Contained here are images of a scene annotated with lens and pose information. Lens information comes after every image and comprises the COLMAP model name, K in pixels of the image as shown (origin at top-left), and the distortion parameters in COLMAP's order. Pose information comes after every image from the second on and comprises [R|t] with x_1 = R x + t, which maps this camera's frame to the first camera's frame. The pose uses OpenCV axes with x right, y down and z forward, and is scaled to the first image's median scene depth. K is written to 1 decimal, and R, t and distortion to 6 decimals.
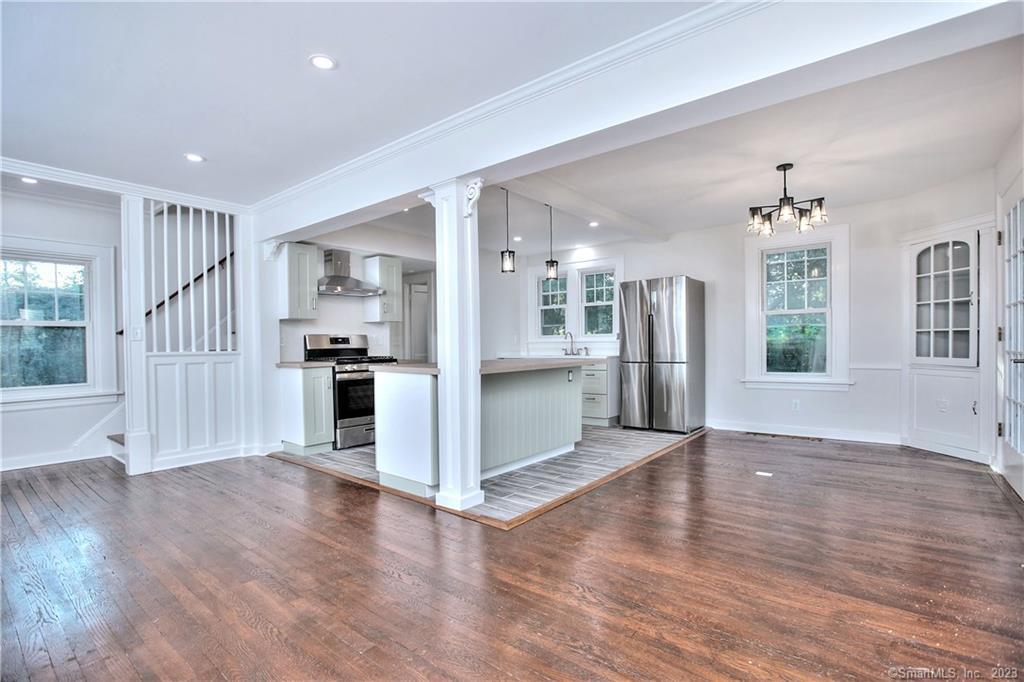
lens RADIAL K [[467.9, 0, 556.0], [0, 467.9, 344.0], [0, 0, 1]] dist [-0.012438, 0.006647]
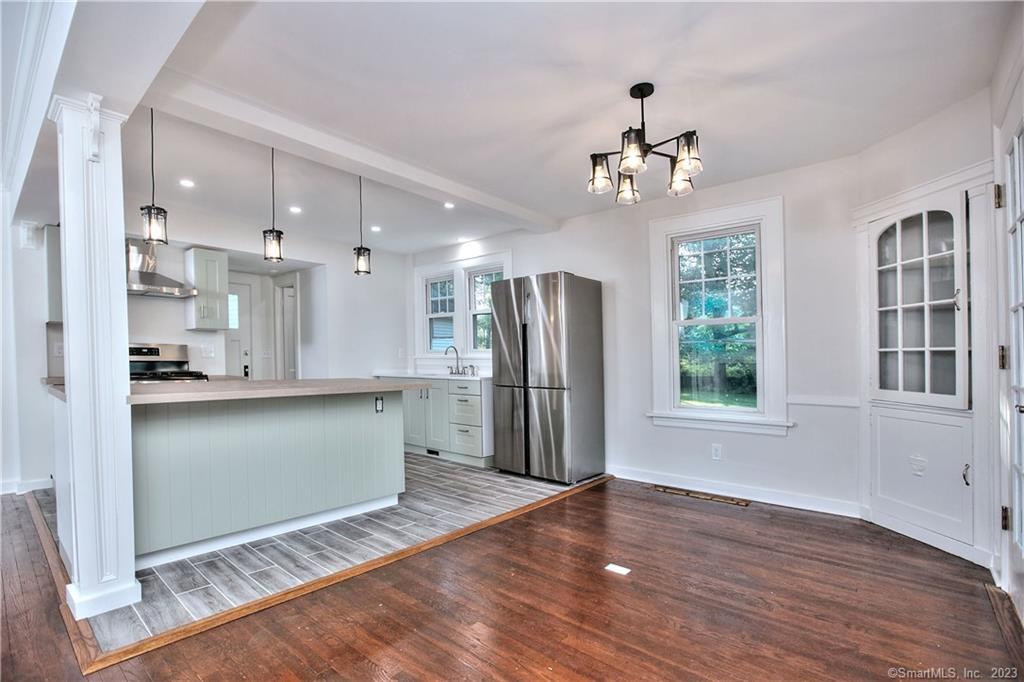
lens RADIAL K [[480.9, 0, 507.5], [0, 480.9, 345.2], [0, 0, 1]] dist [-0.046323, 0.017488]
pose [[0.996252, 0.015747, -0.085054, 0.304426], [-0.018289, 0.999407, -0.029191, -0.006539], [0.084544, 0.030638, 0.995949, 0.286200]]
